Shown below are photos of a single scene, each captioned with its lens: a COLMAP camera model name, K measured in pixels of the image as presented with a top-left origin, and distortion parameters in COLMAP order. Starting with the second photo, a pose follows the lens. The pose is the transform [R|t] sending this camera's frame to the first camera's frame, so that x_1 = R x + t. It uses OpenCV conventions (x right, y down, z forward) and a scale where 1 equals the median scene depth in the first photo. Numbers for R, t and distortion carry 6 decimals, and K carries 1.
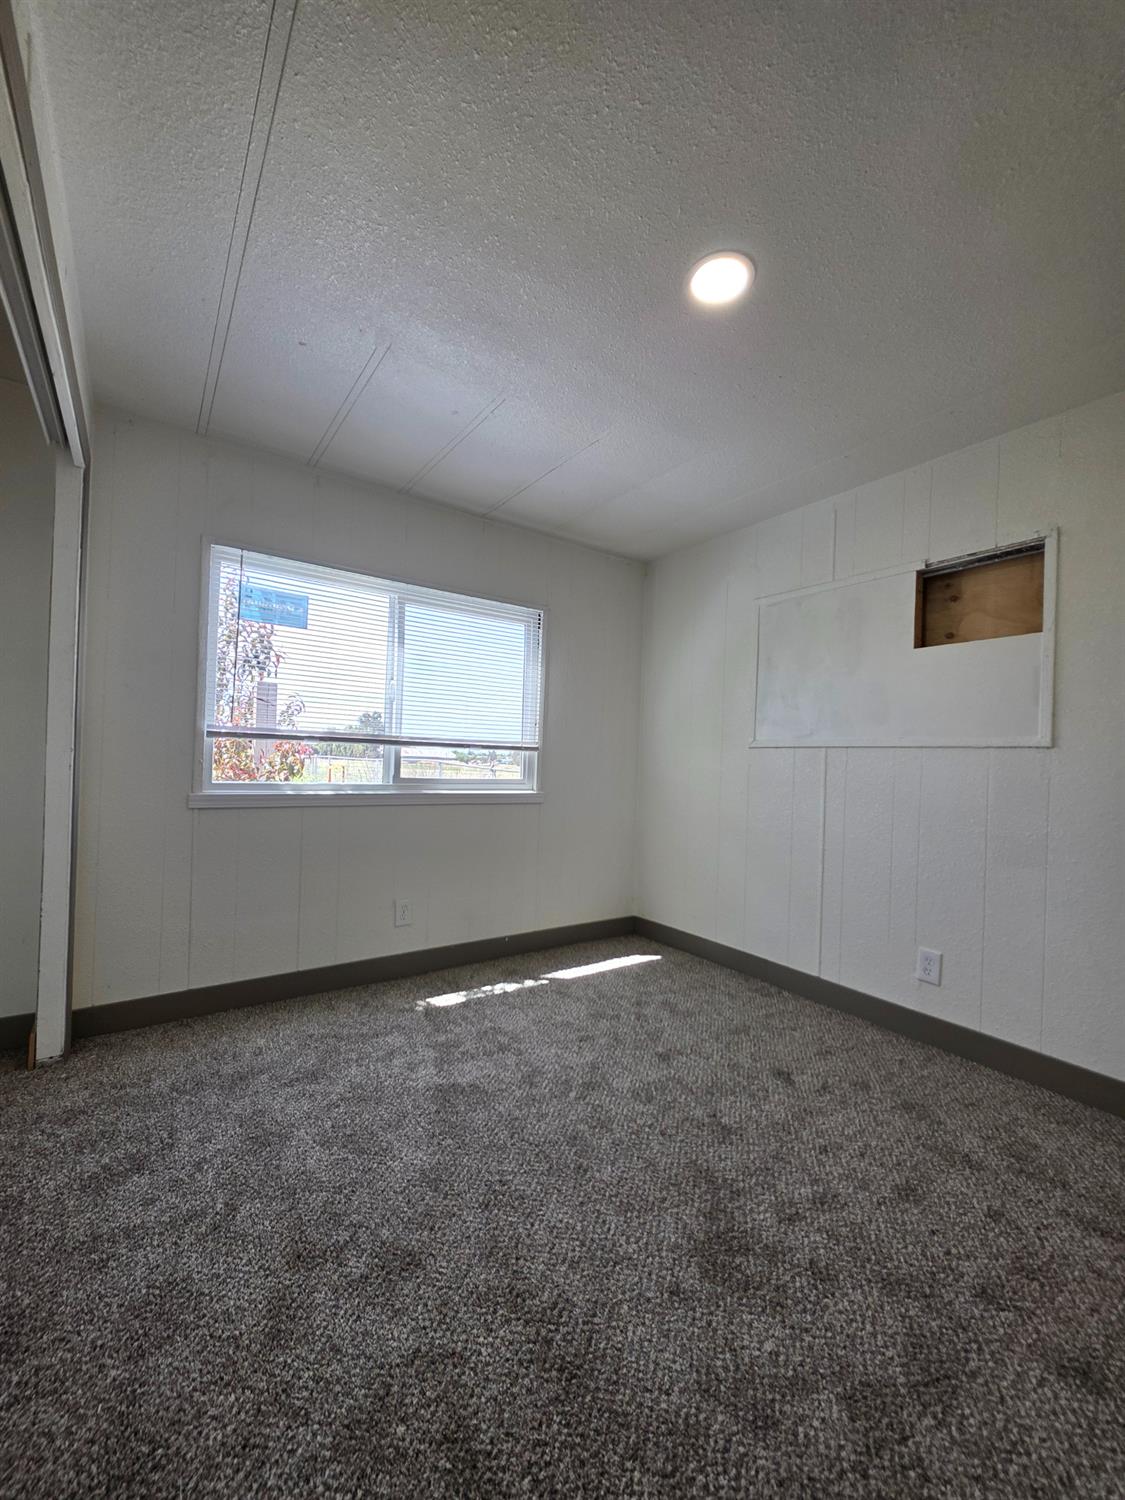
lens RADIAL K [[606.2, 0, 560.9], [0, 606.2, 750.8], [0, 0, 1]] dist [-0.003136, 0.003275]
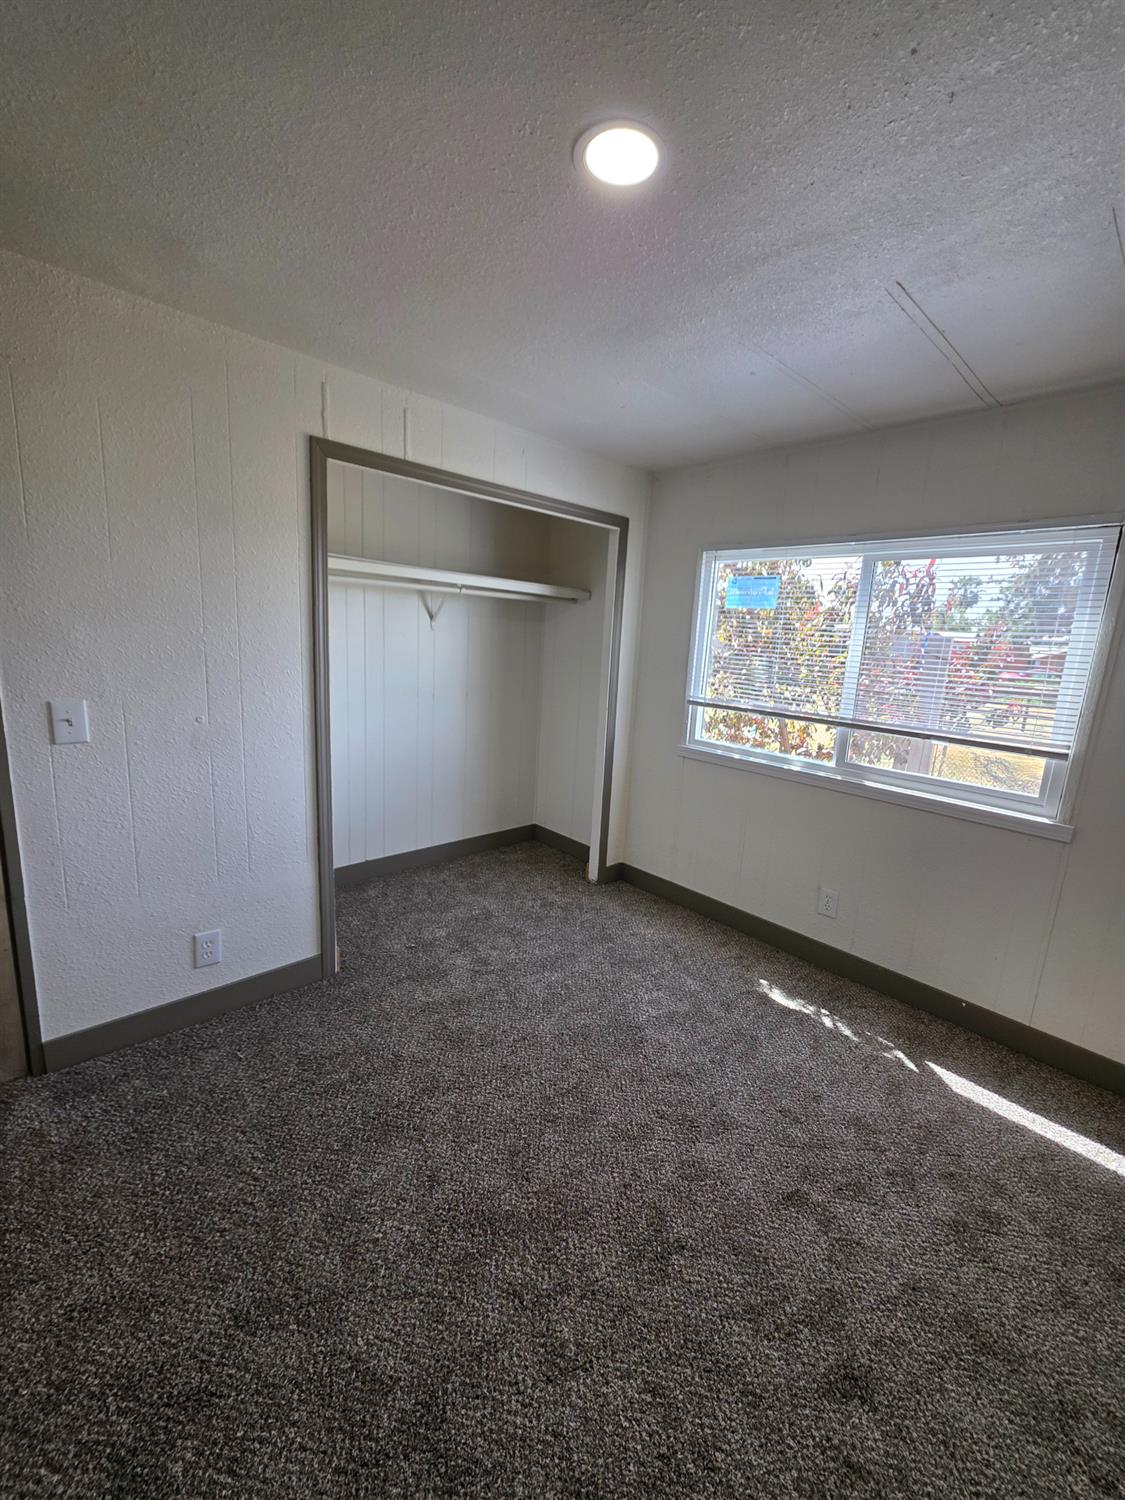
lens RADIAL K [[606.2, 0, 560.1], [0, 606.2, 752.6], [0, 0, 1]] dist [-0.003136, 0.003275]
pose [[0.134230, 0.169730, -0.976306, 0.682099], [-0.034551, 0.985425, 0.166565, -0.129750], [0.990348, 0.011374, 0.138138, 0.543358]]
